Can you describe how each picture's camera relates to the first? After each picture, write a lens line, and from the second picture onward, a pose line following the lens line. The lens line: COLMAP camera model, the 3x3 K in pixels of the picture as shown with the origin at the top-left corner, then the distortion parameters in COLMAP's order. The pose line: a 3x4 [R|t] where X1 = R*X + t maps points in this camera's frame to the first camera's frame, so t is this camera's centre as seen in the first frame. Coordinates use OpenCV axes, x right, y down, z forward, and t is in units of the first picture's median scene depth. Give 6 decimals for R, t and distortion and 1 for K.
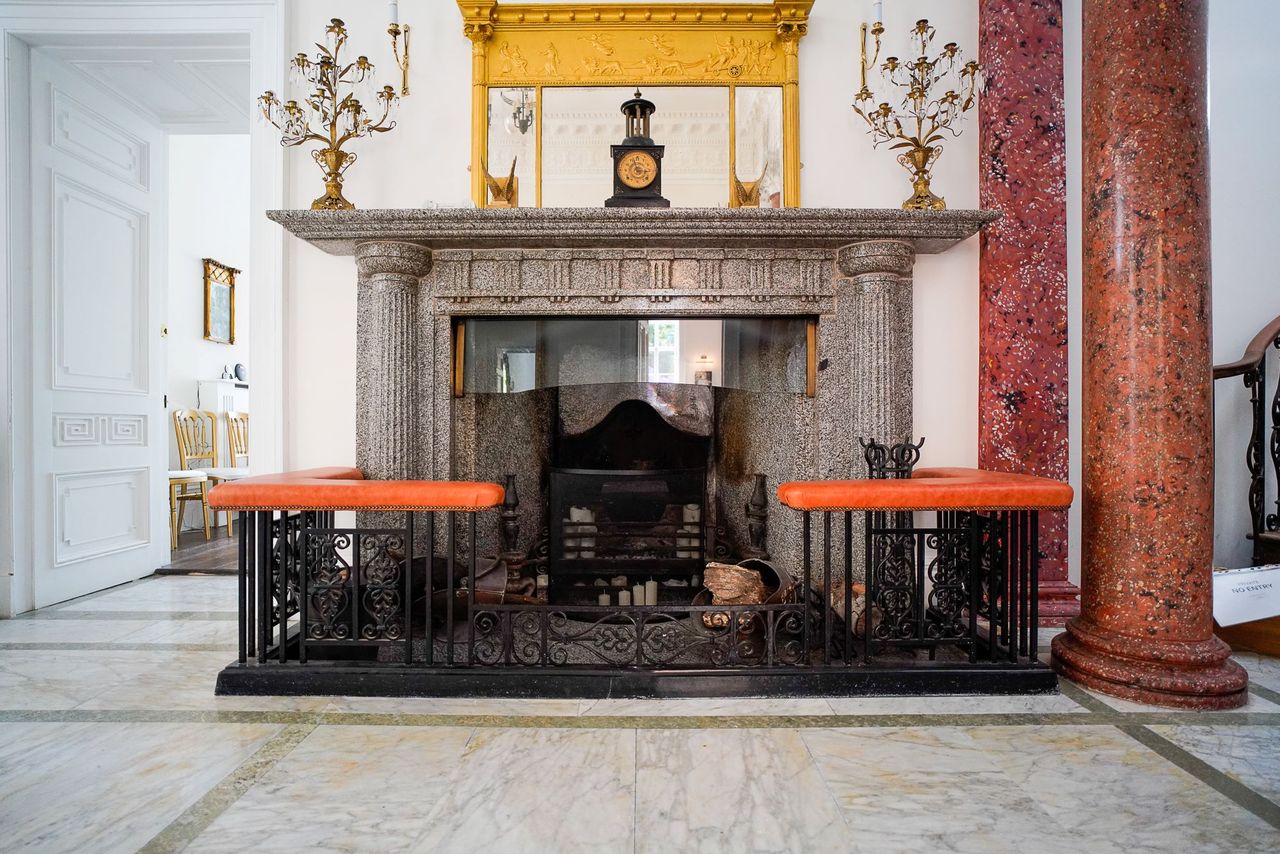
lens RADIAL K [[681.3, 0, 640.0], [0, 681.3, 427.0], [0, 0, 1]] dist [-0.035827, 0.001550]
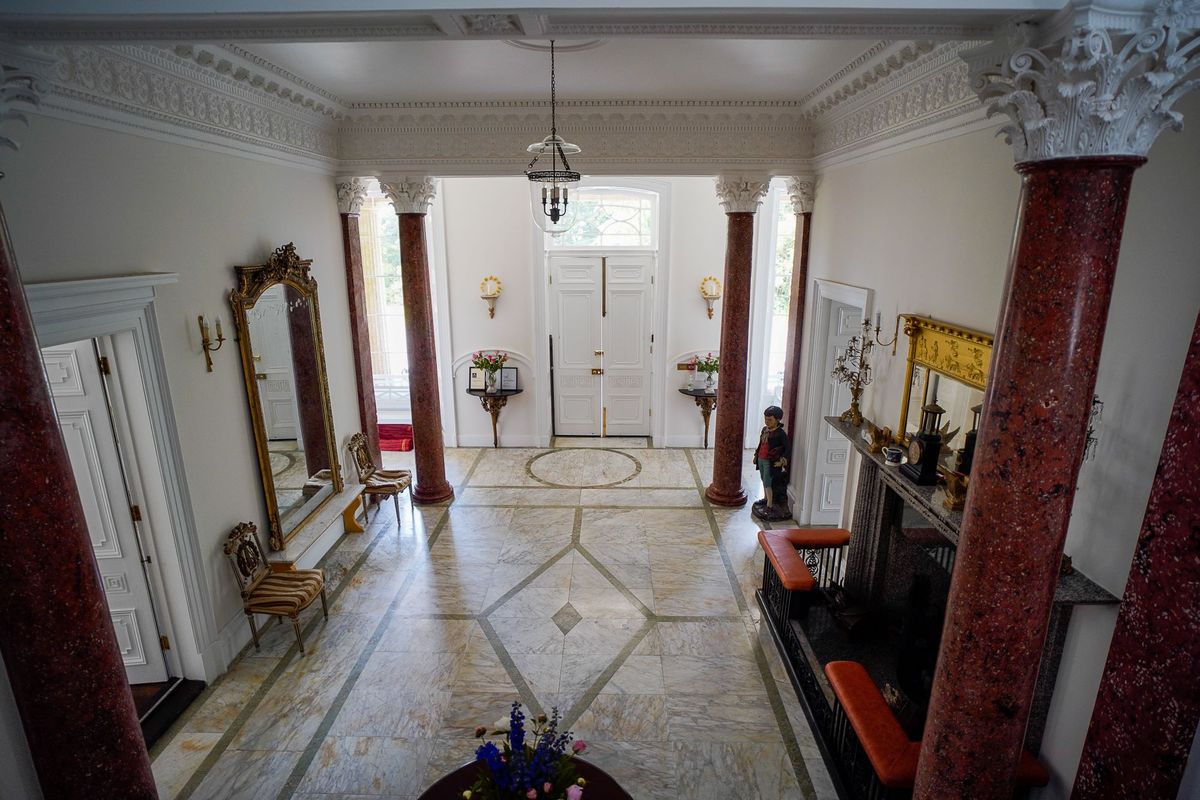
lens RADIAL K [[638.7, 0, 600.0], [0, 638.7, 400.0], [0, 0, 1]] dist [-0.035827, 0.001550]
pose [[-0.023818, 0.263783, -0.964288, 1.326130], [-0.001581, 0.964550, 0.263894, -0.826292], [0.999715, 0.007810, -0.022557, 0.260501]]
